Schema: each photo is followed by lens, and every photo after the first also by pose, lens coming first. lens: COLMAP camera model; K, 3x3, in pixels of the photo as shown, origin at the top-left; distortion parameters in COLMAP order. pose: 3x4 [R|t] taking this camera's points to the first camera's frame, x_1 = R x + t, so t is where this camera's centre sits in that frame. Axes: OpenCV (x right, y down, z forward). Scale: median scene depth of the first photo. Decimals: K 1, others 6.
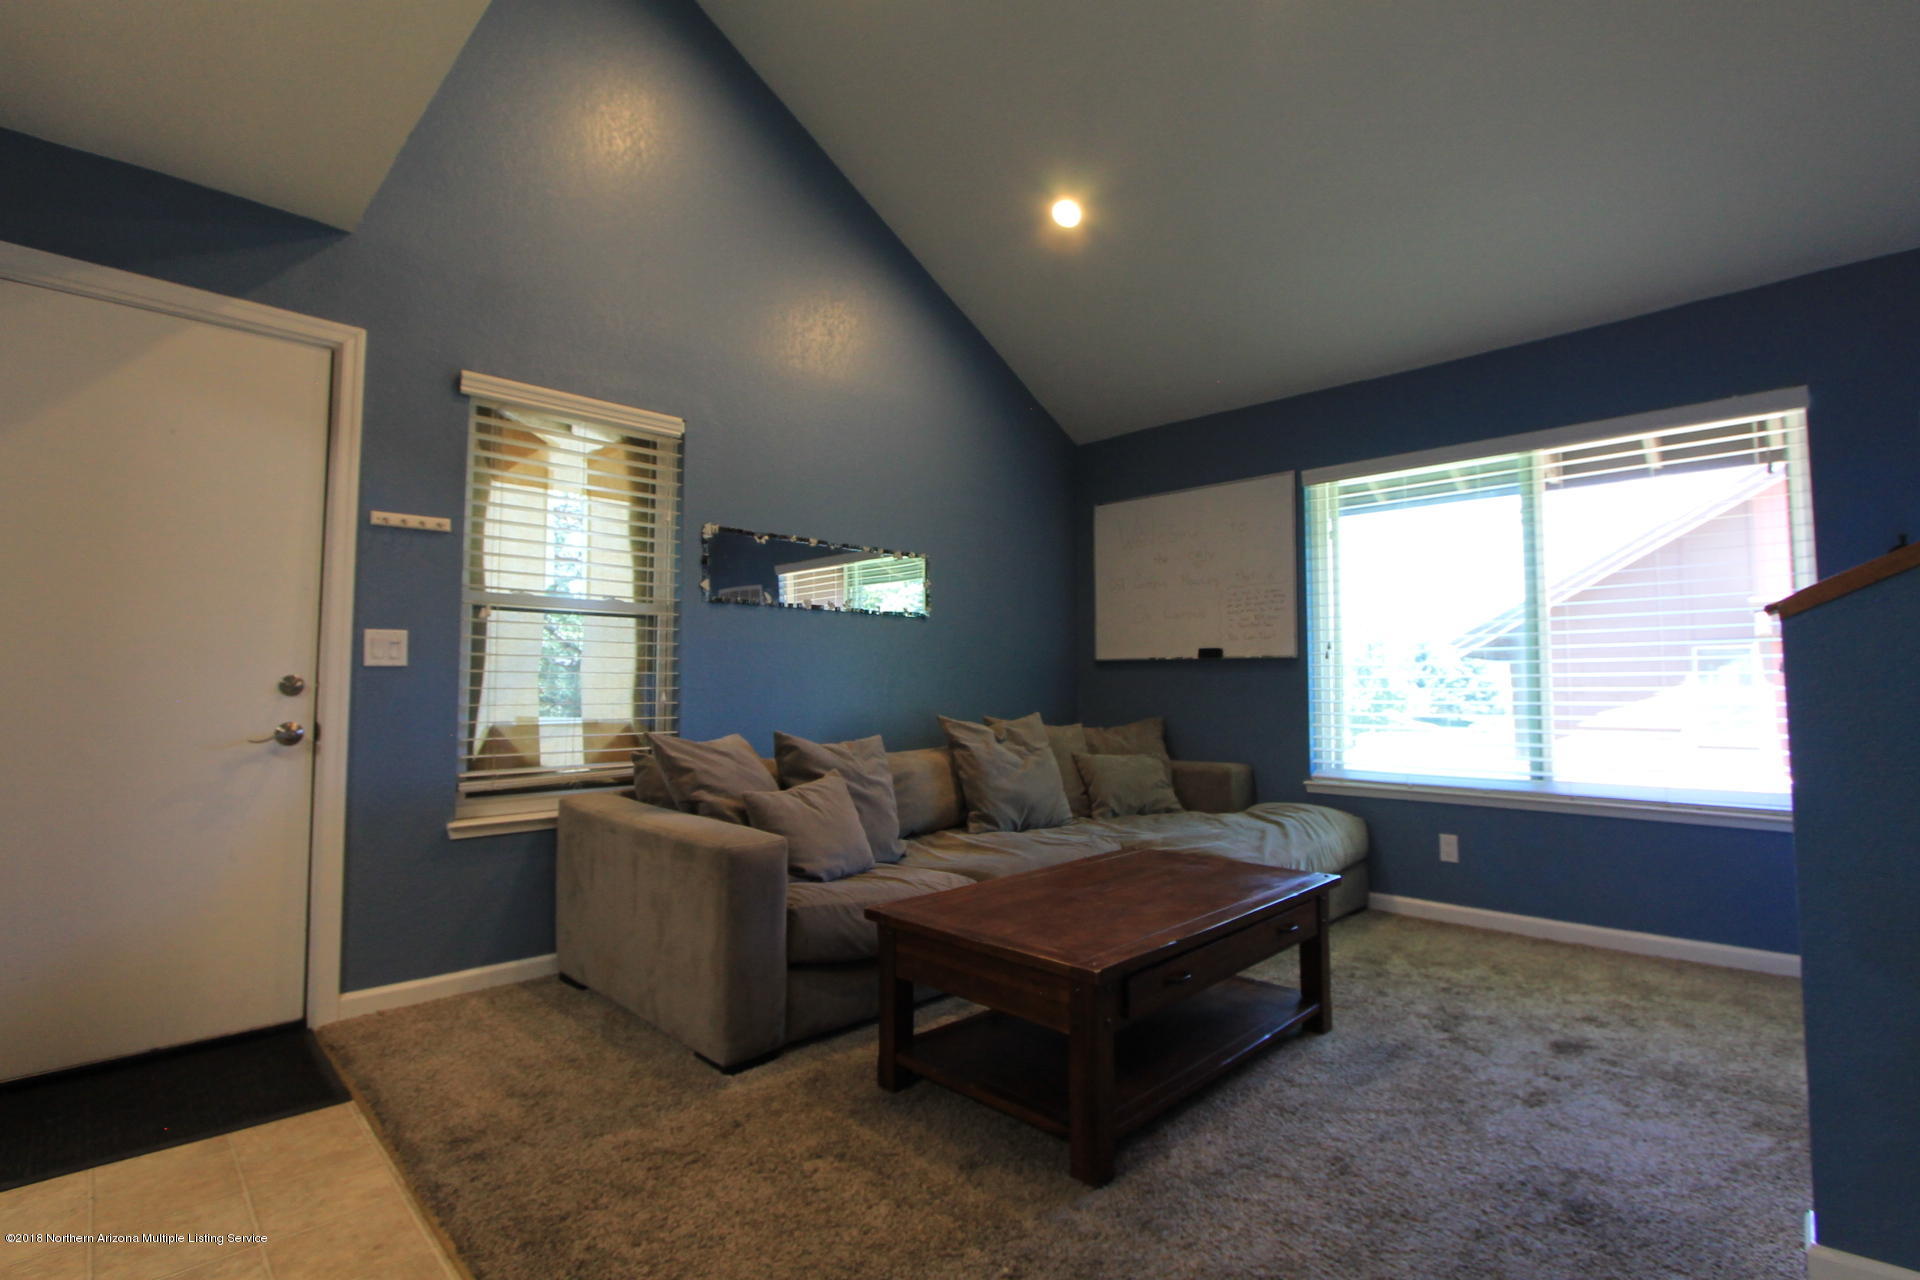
lens RADIAL K [[895.7, 0, 966.8], [0, 895.7, 633.6], [0, 0, 1]] dist [-0.023481, 0.004977]
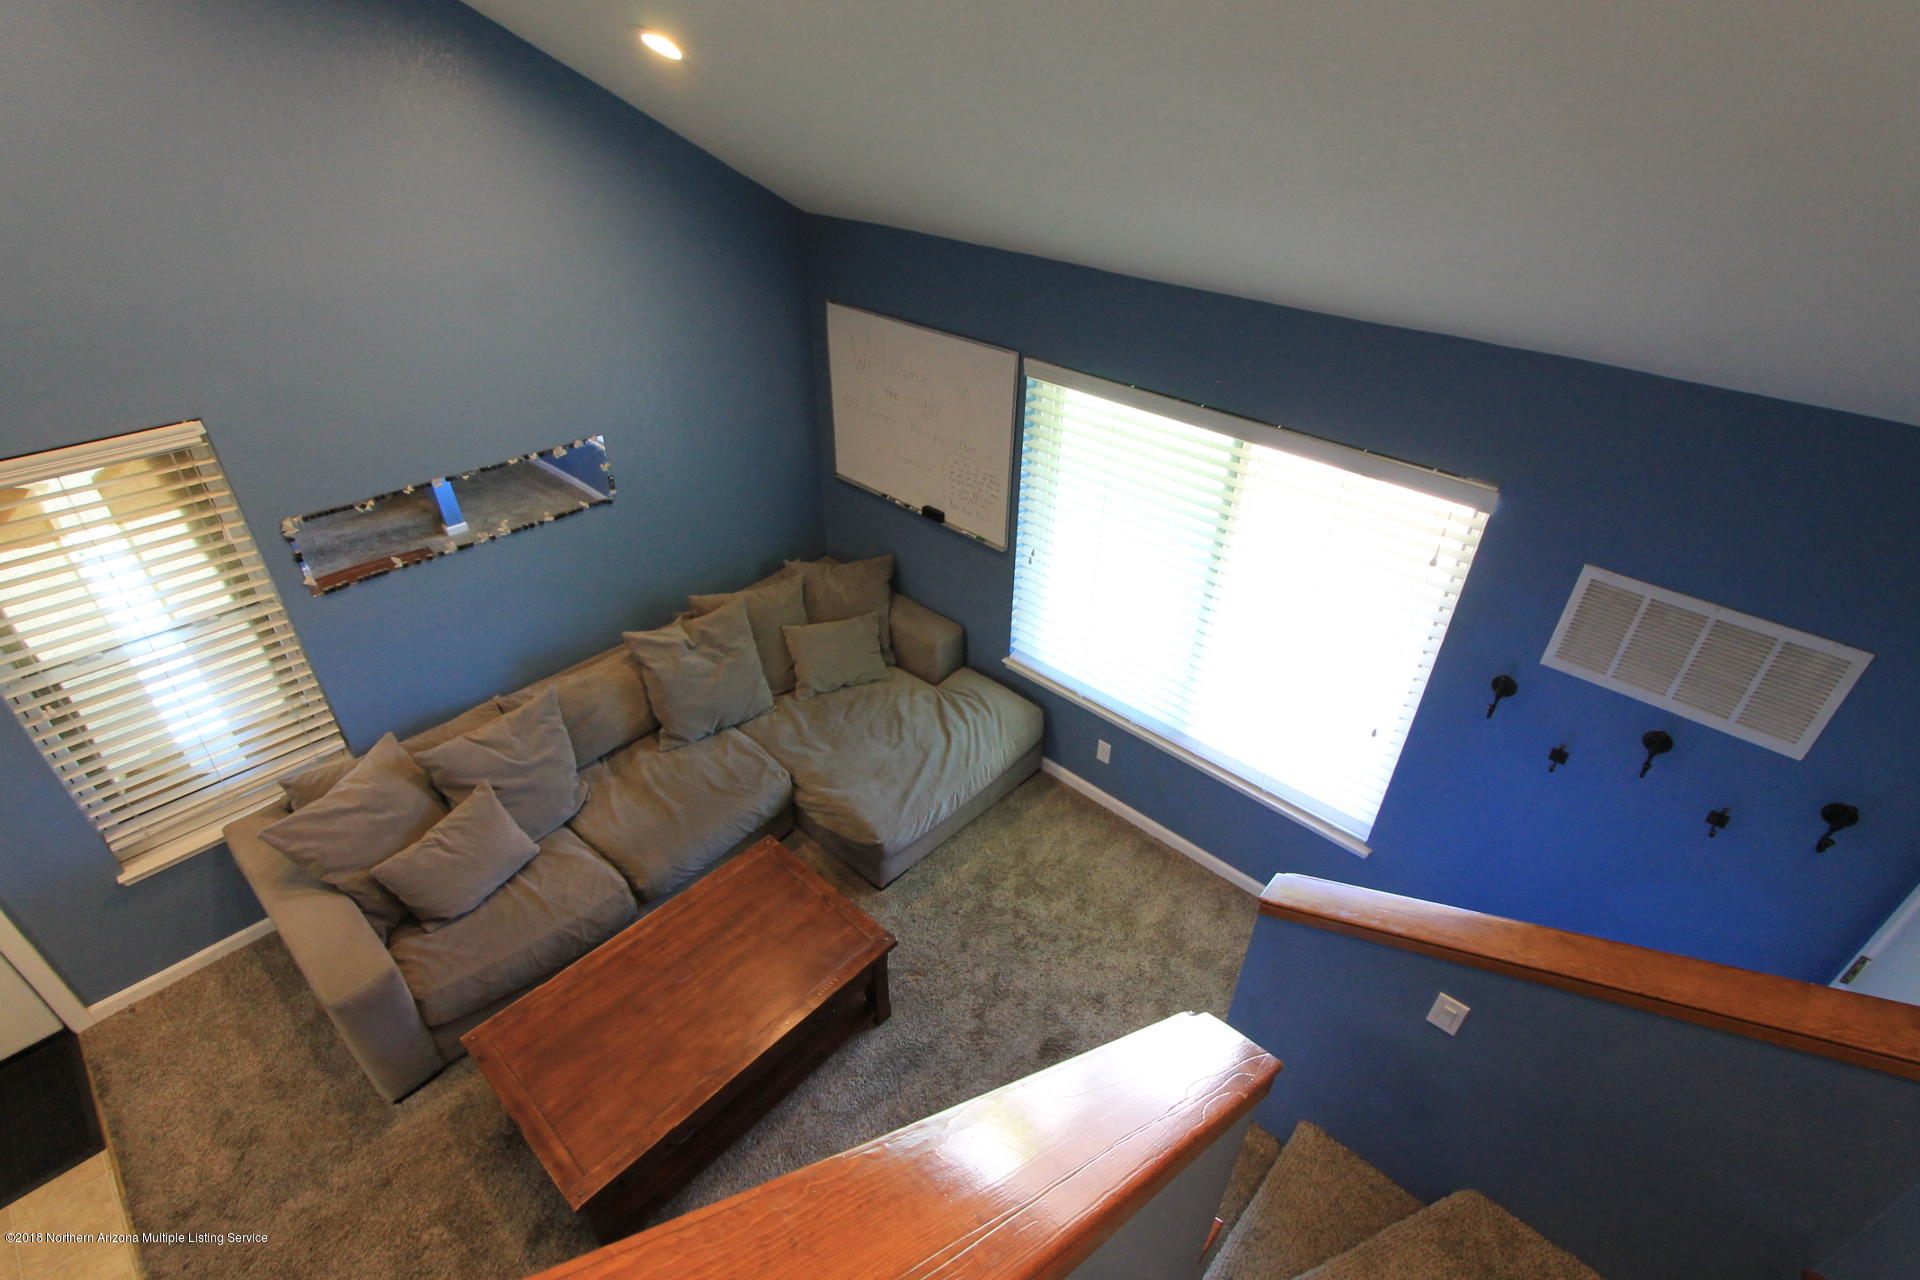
lens RADIAL K [[895.7, 0, 966.8], [0, 895.7, 633.6], [0, 0, 1]] dist [-0.023481, 0.004977]
pose [[0.998886, -0.002817, 0.047112, 0.417224], [-0.025699, 0.804796, 0.592995, -0.698541], [-0.039587, -0.593545, 0.803826, 0.255396]]
